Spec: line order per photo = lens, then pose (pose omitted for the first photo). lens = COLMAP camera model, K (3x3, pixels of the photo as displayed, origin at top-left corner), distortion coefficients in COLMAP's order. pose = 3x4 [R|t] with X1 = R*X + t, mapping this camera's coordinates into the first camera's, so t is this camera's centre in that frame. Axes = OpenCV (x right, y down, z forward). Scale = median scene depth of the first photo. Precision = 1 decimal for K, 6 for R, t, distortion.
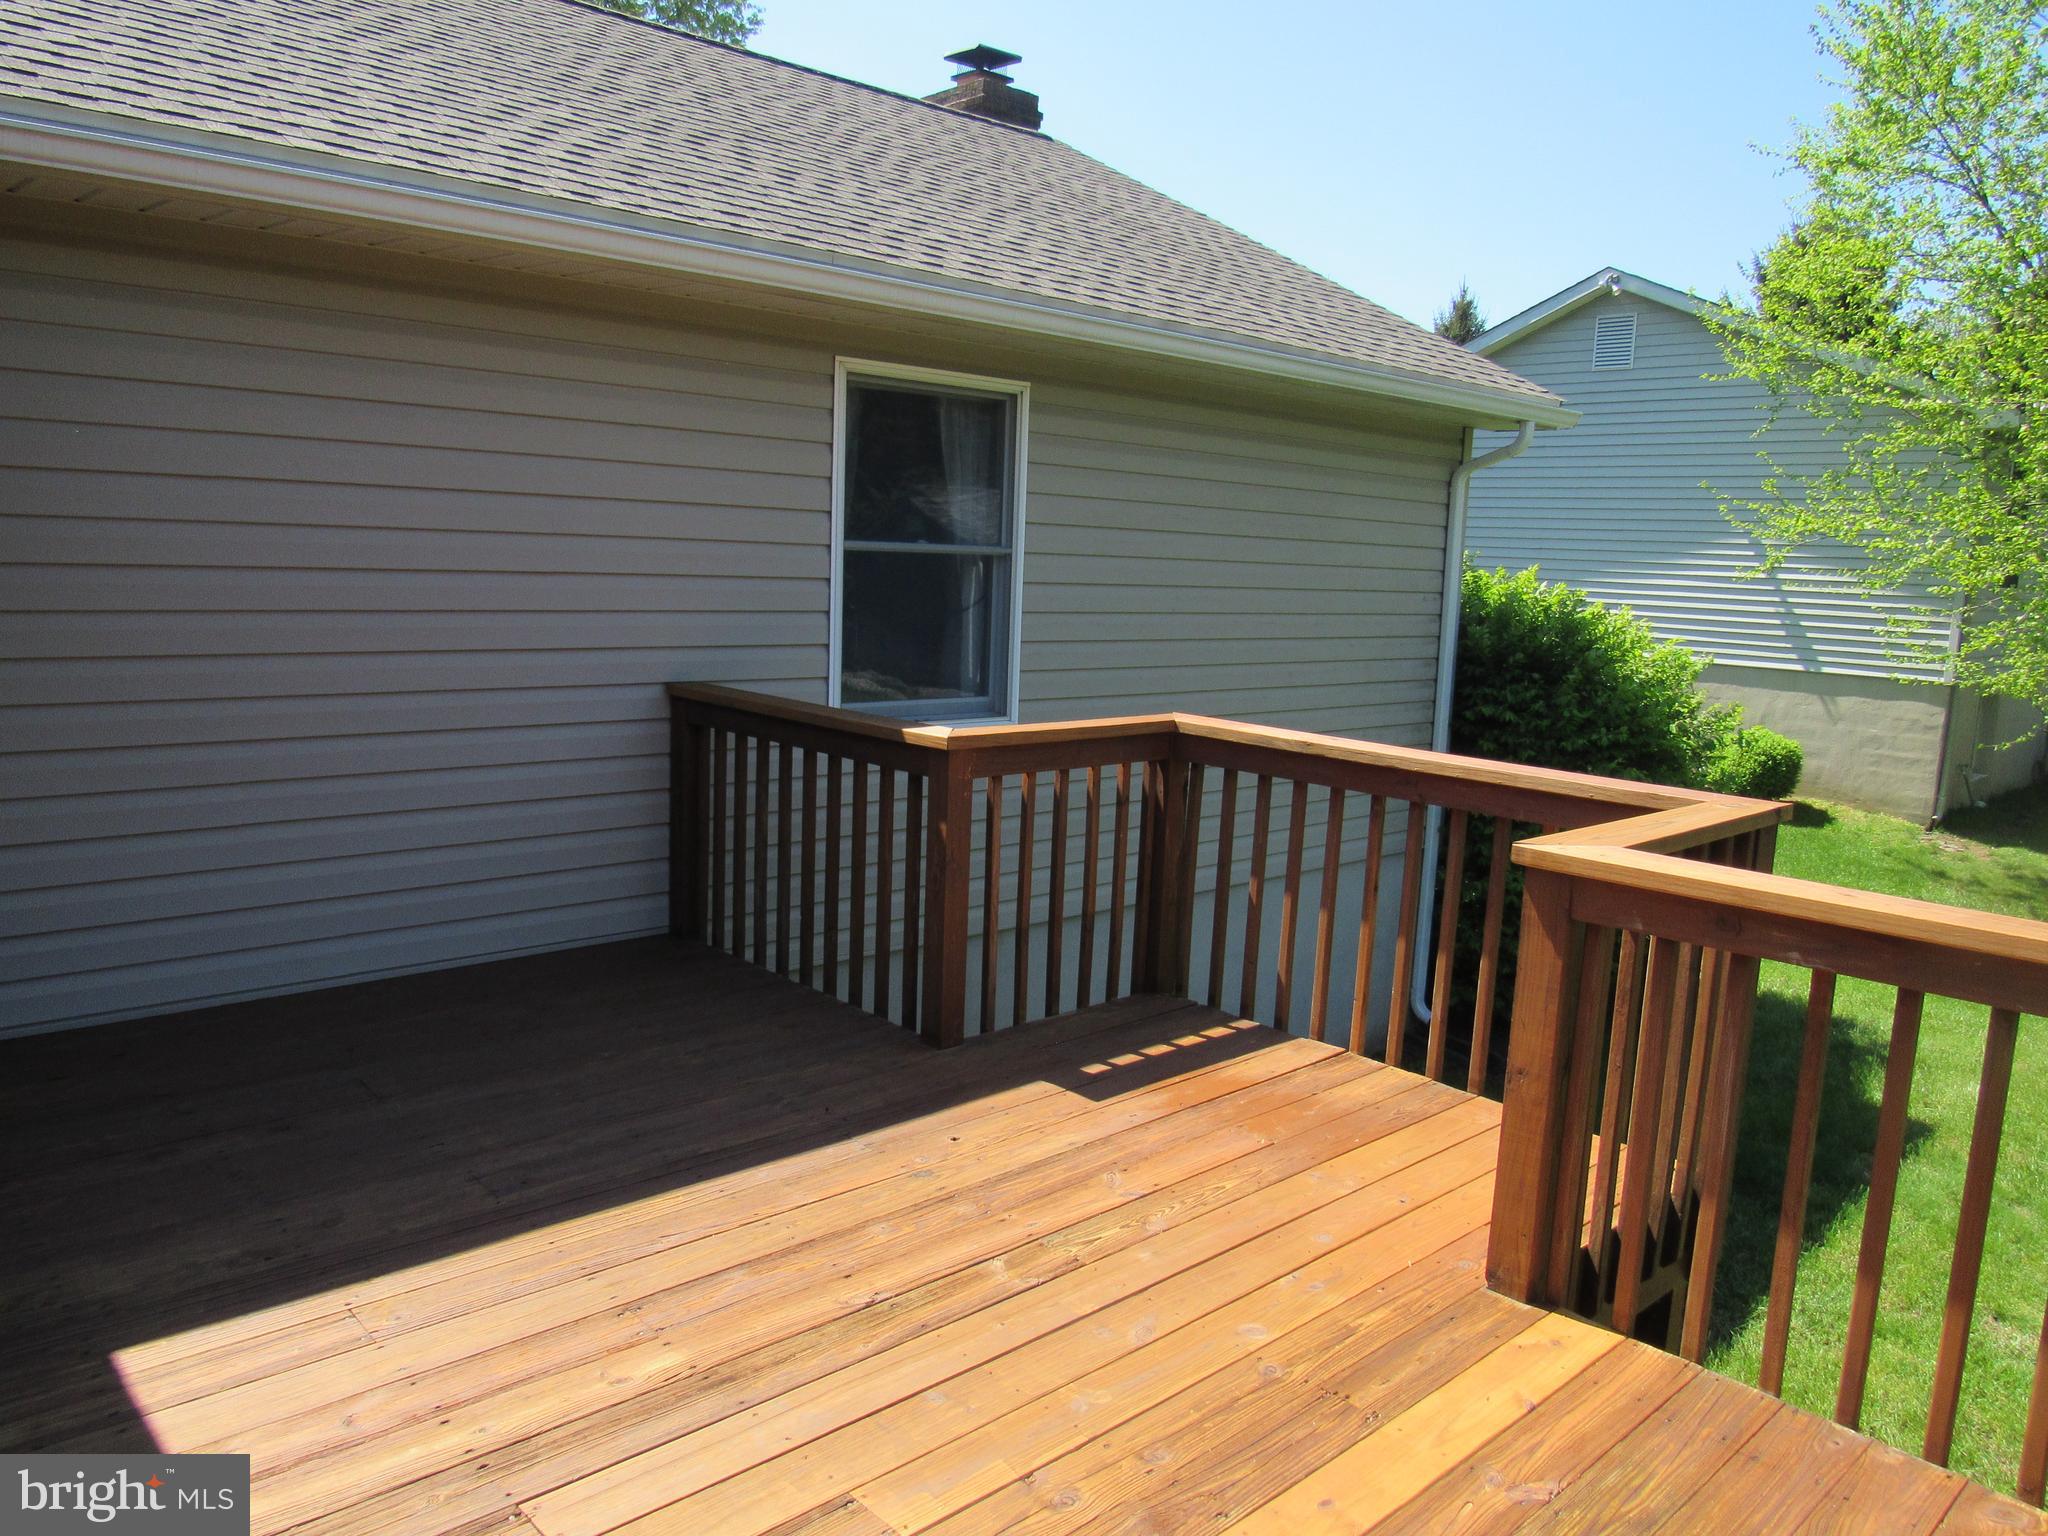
lens RADIAL K [[1477.4, 0, 1010.4], [0, 1477.4, 763.9], [0, 0, 1]] dist [-0.025965, 0.003161]
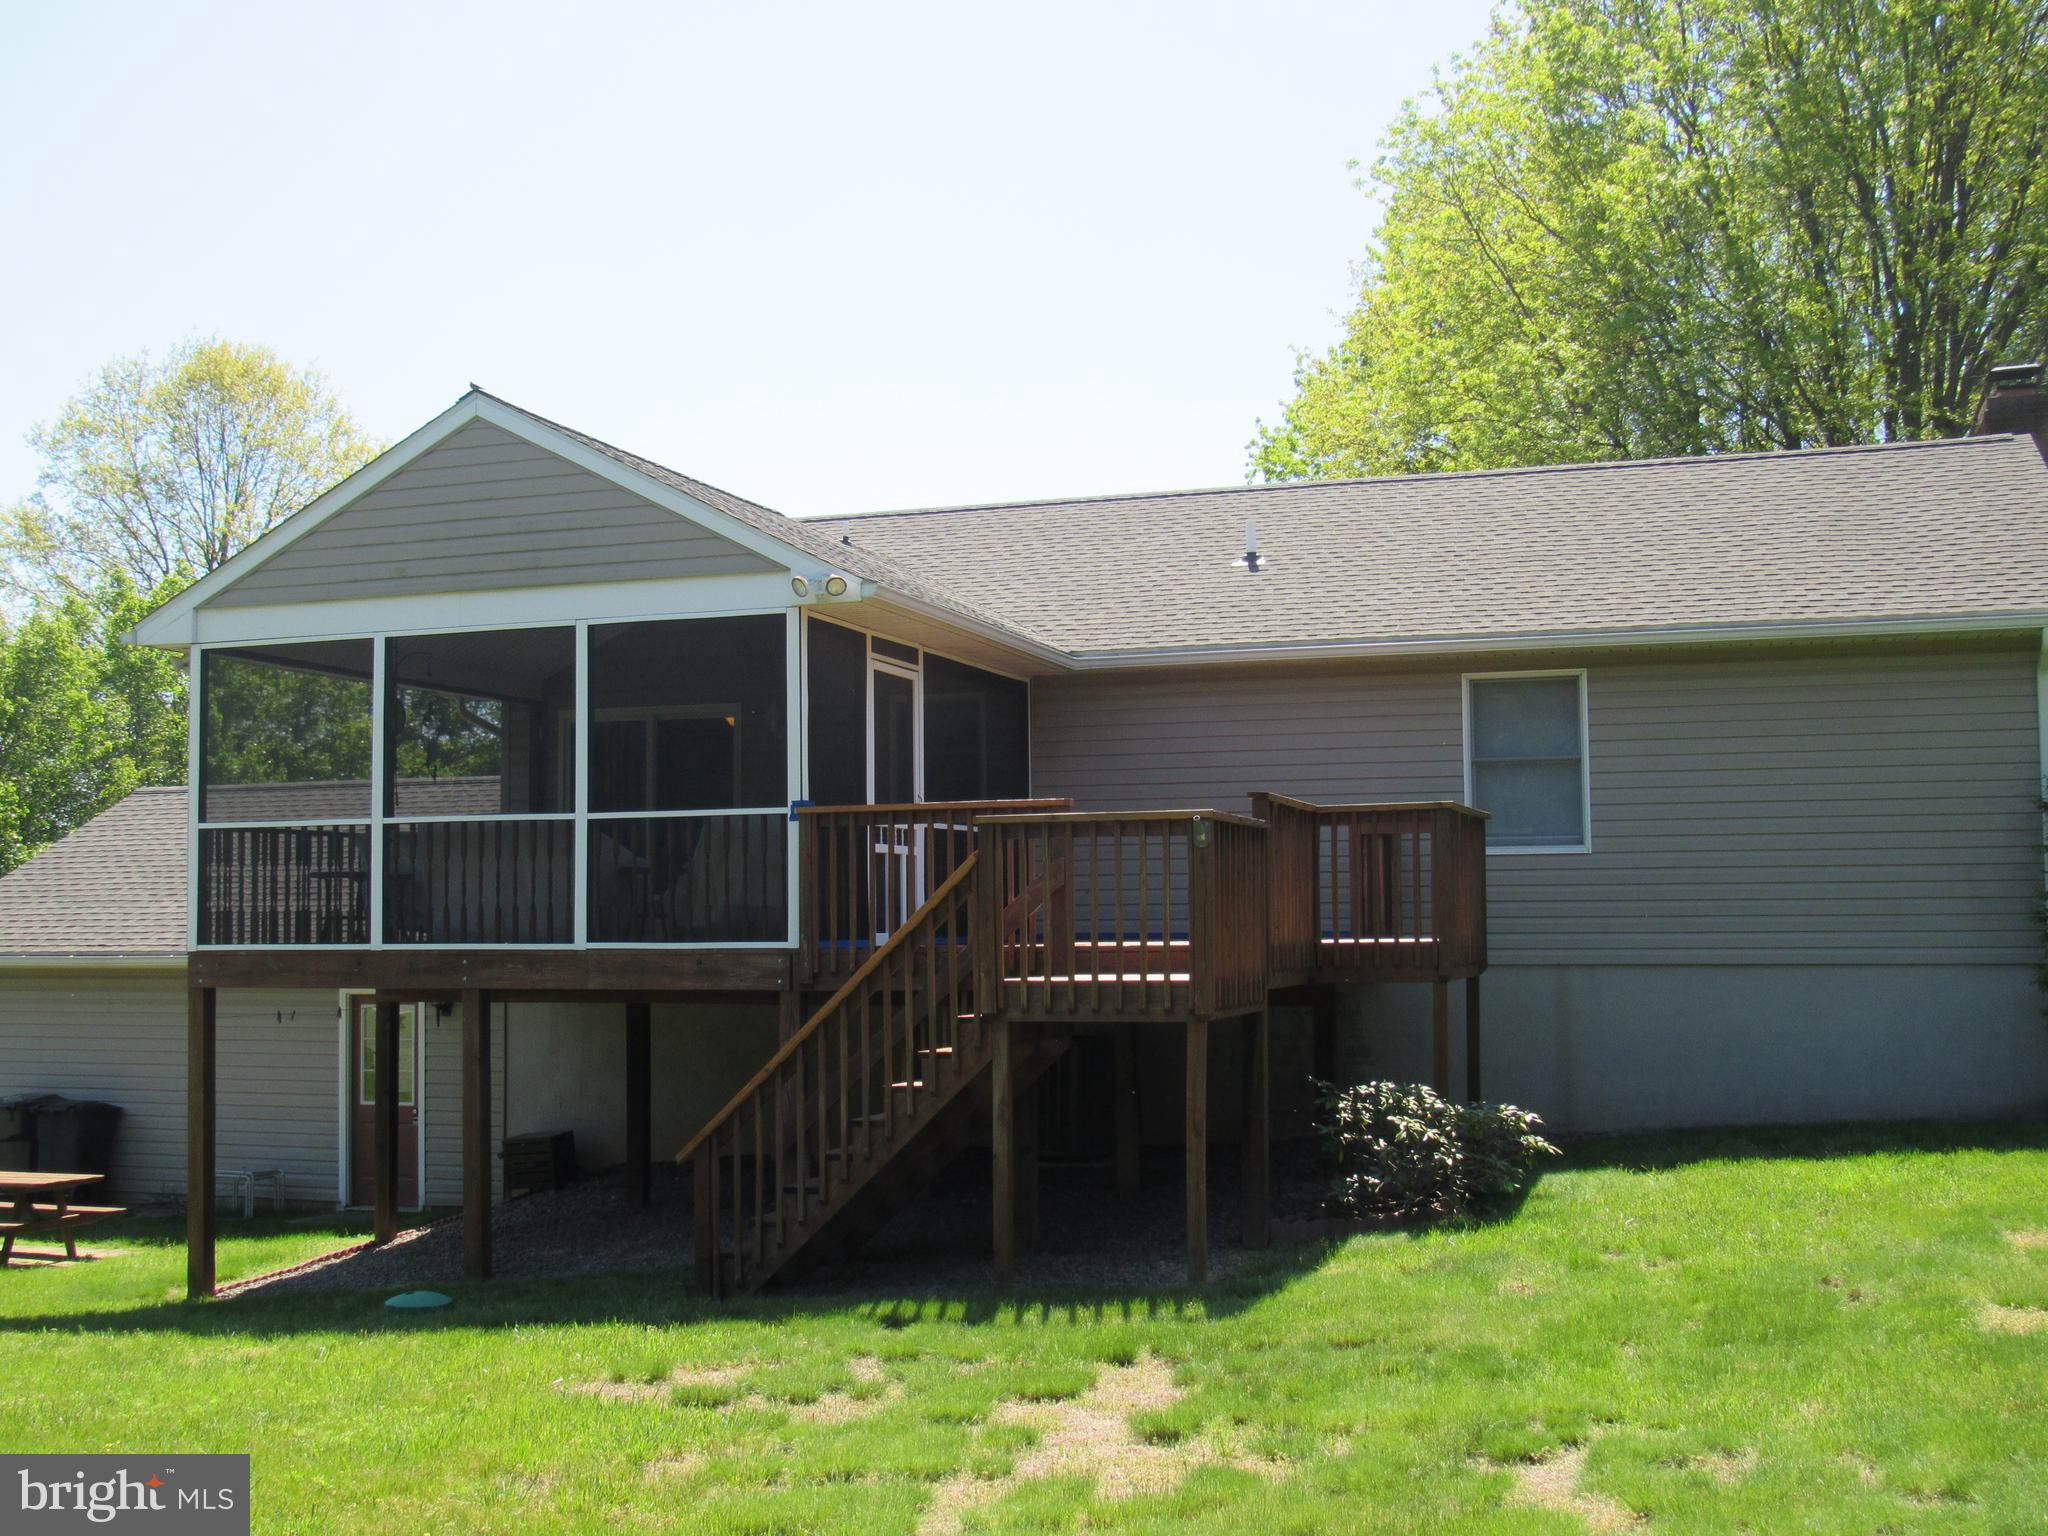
lens RADIAL K [[2253.1, 0, 1020.3], [0, 2253.1, 774.0], [0, 0, 1]] dist [-0.026411, 0.000000]
pose [[0.490777, -0.098512, -0.865698, 2.413358], [-0.096942, 0.981244, -0.166618, 0.481241], [0.865875, 0.165695, 0.472022, -1.097967]]
